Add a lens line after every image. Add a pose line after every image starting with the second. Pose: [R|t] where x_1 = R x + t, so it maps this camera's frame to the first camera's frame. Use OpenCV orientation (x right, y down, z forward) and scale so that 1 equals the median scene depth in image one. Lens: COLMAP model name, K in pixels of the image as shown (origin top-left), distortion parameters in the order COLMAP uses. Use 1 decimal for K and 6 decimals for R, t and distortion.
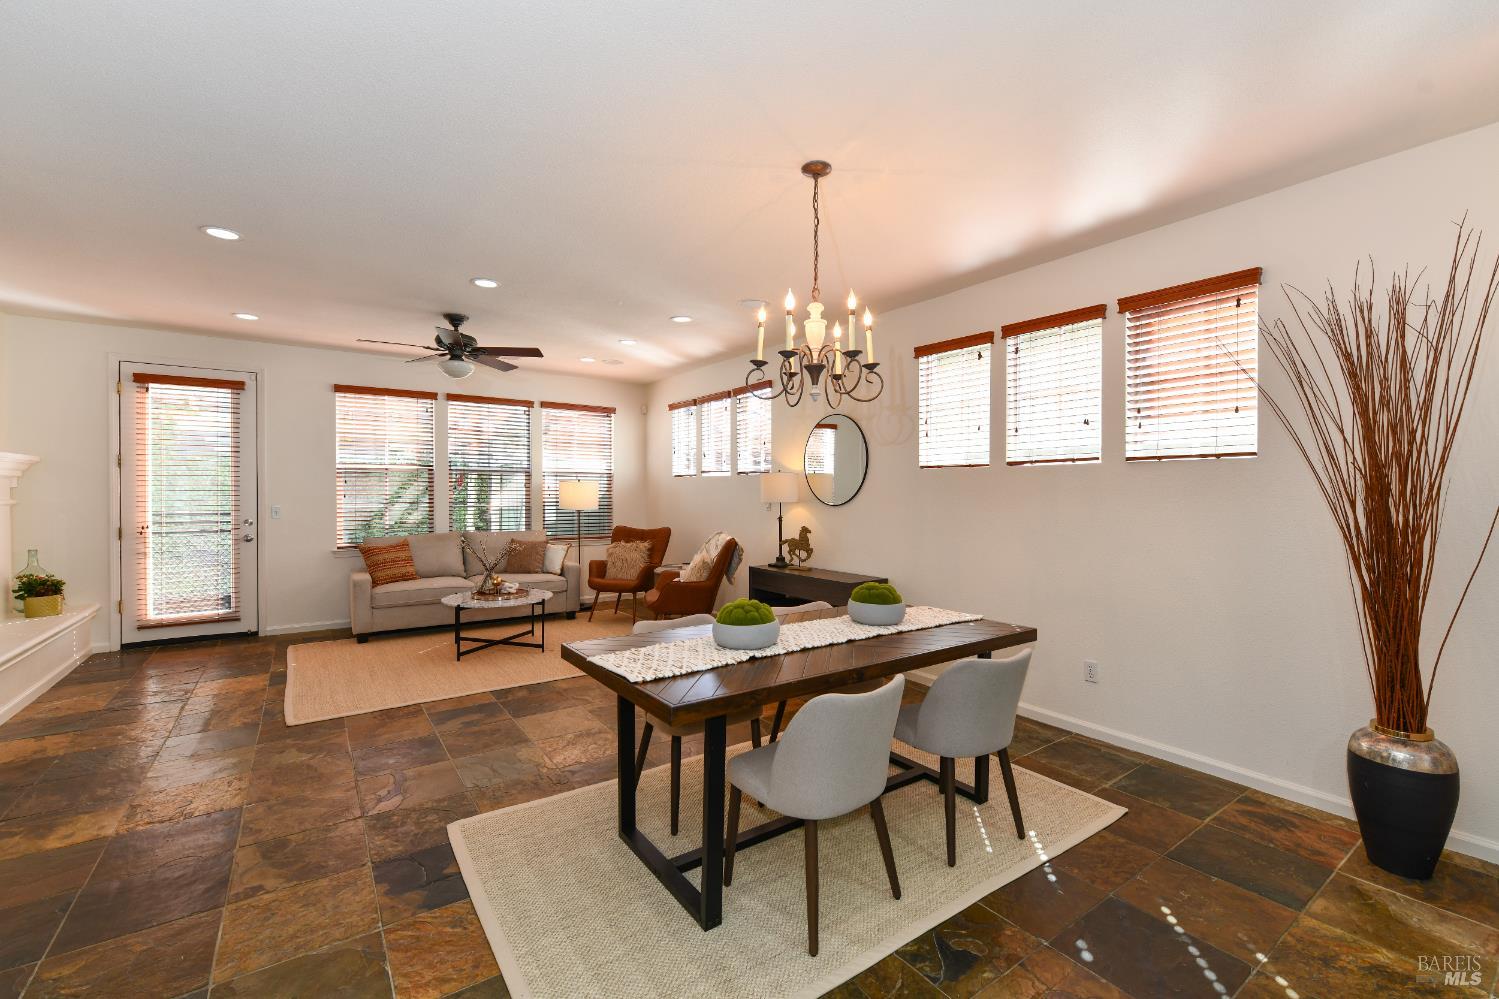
lens RADIAL K [[629.4, 0, 755.4], [0, 629.4, 494.3], [0, 0, 1]] dist [0.003447, -0.000329]
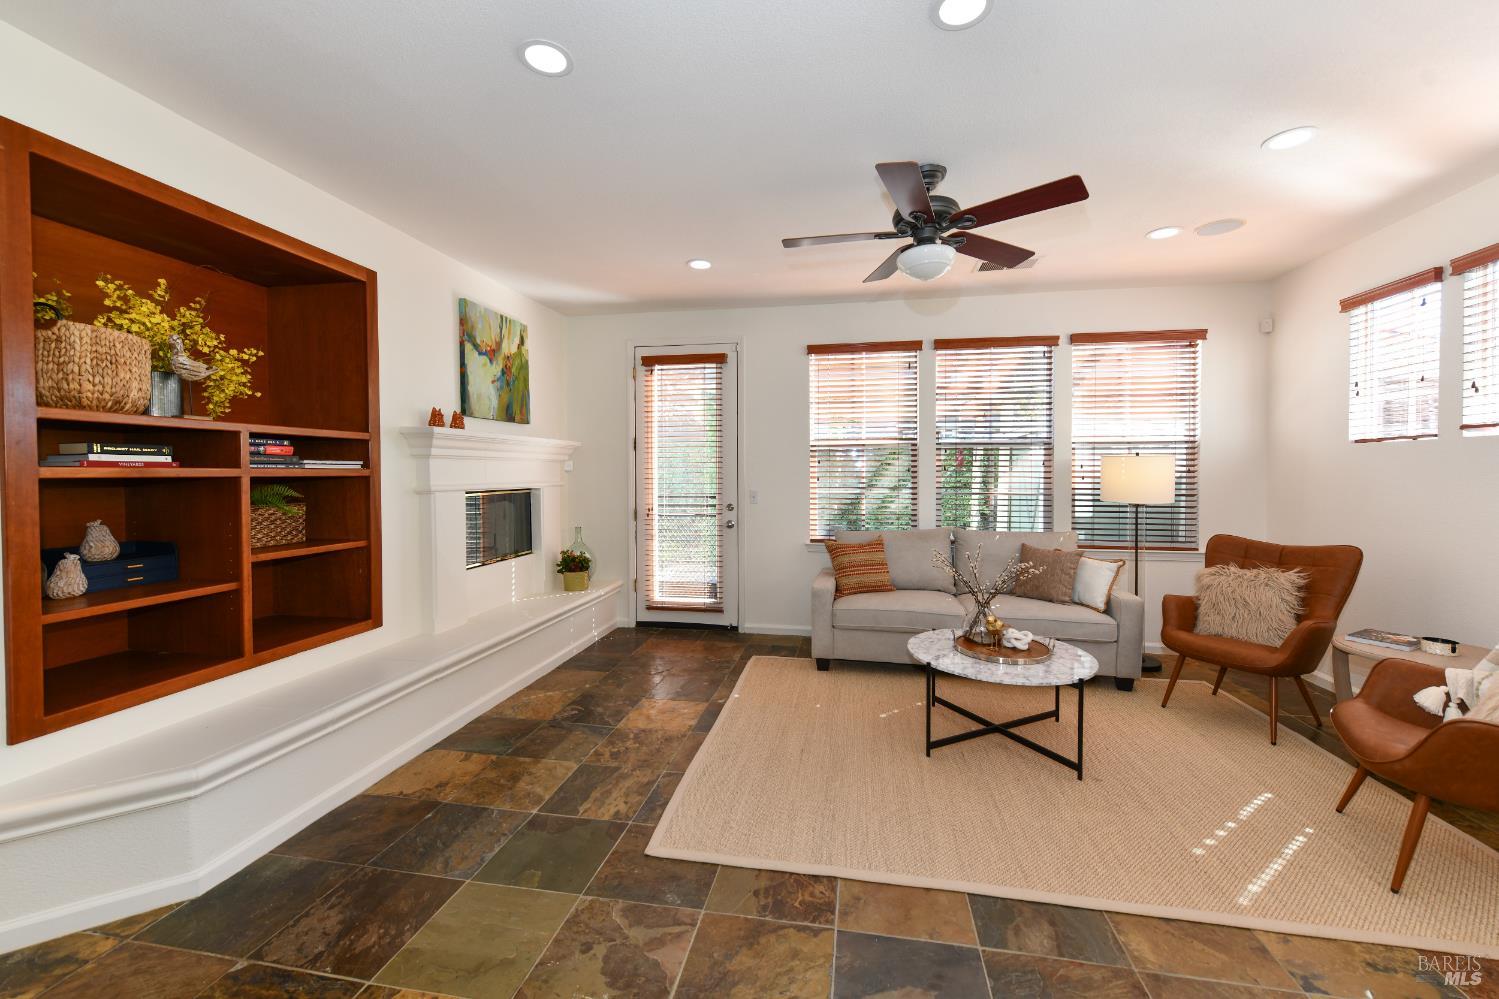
lens RADIAL K [[594.2, 0, 756.7], [0, 594.2, 487.3], [0, 0, 1]] dist [0.001620, -0.000039]
pose [[0.700372, 0.014759, -0.713625, -0.159920], [-0.000380, 0.999794, 0.020305, -0.002083], [0.713778, -0.013949, 0.700233, 0.423587]]
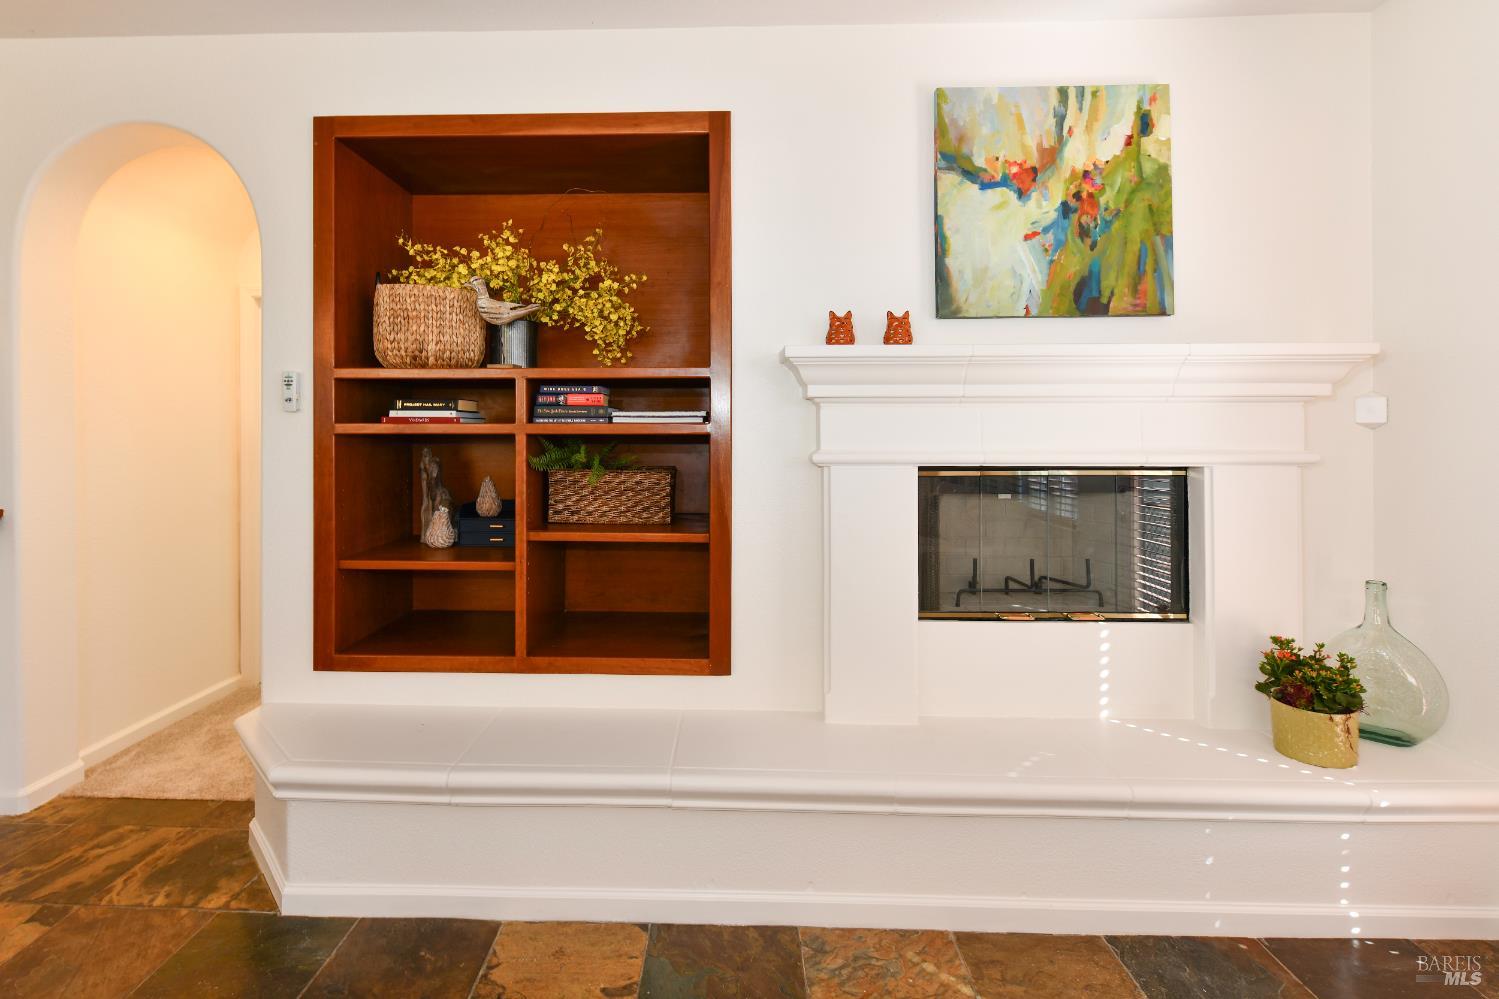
lens RADIAL K [[726.7, 0, 710.9], [0, 726.7, 430.0], [0, 0, 1]] dist [0.002049, 0.000000]
pose [[-0.611390, -0.005913, -0.791308, -0.456410], [-0.004867, 0.999981, -0.003712, -0.001950], [0.791315, 0.001582, -0.611407, 0.808478]]
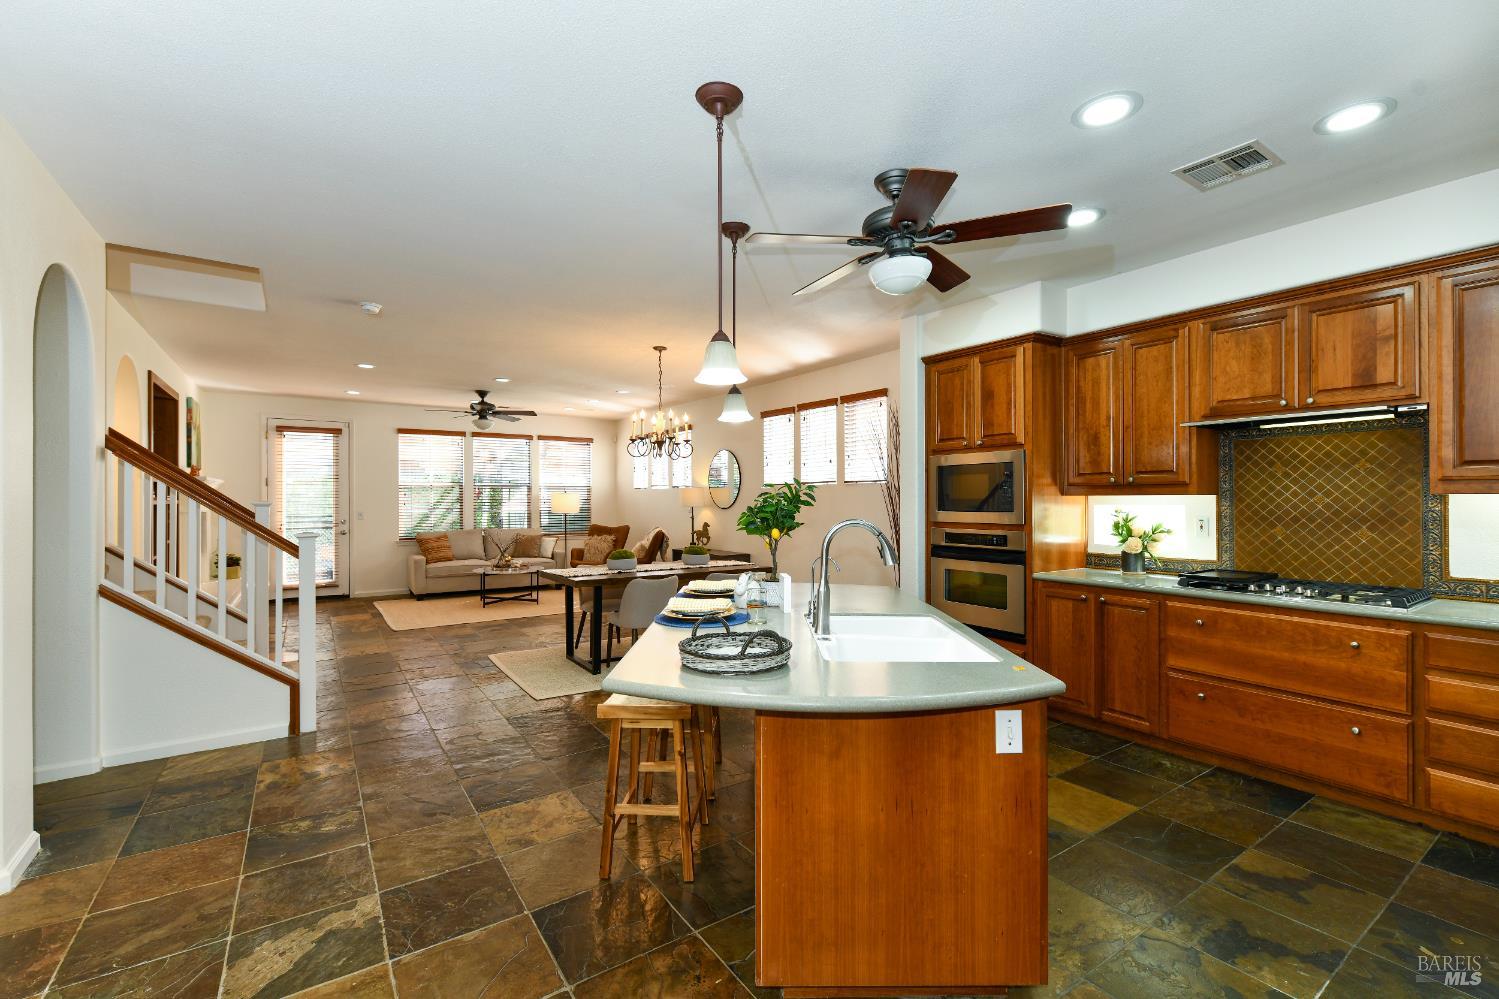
lens RADIAL K [[648.0, 0, 758.7], [0, 648.0, 497.1], [0, 0, 1]] dist [-0.001049, -0.000376]
pose [[0.999906, -0.004726, -0.012909, 0.206783], [0.004644, 0.999969, -0.006376, 0.000036], [0.012938, 0.006316, 0.999896, -0.533418]]
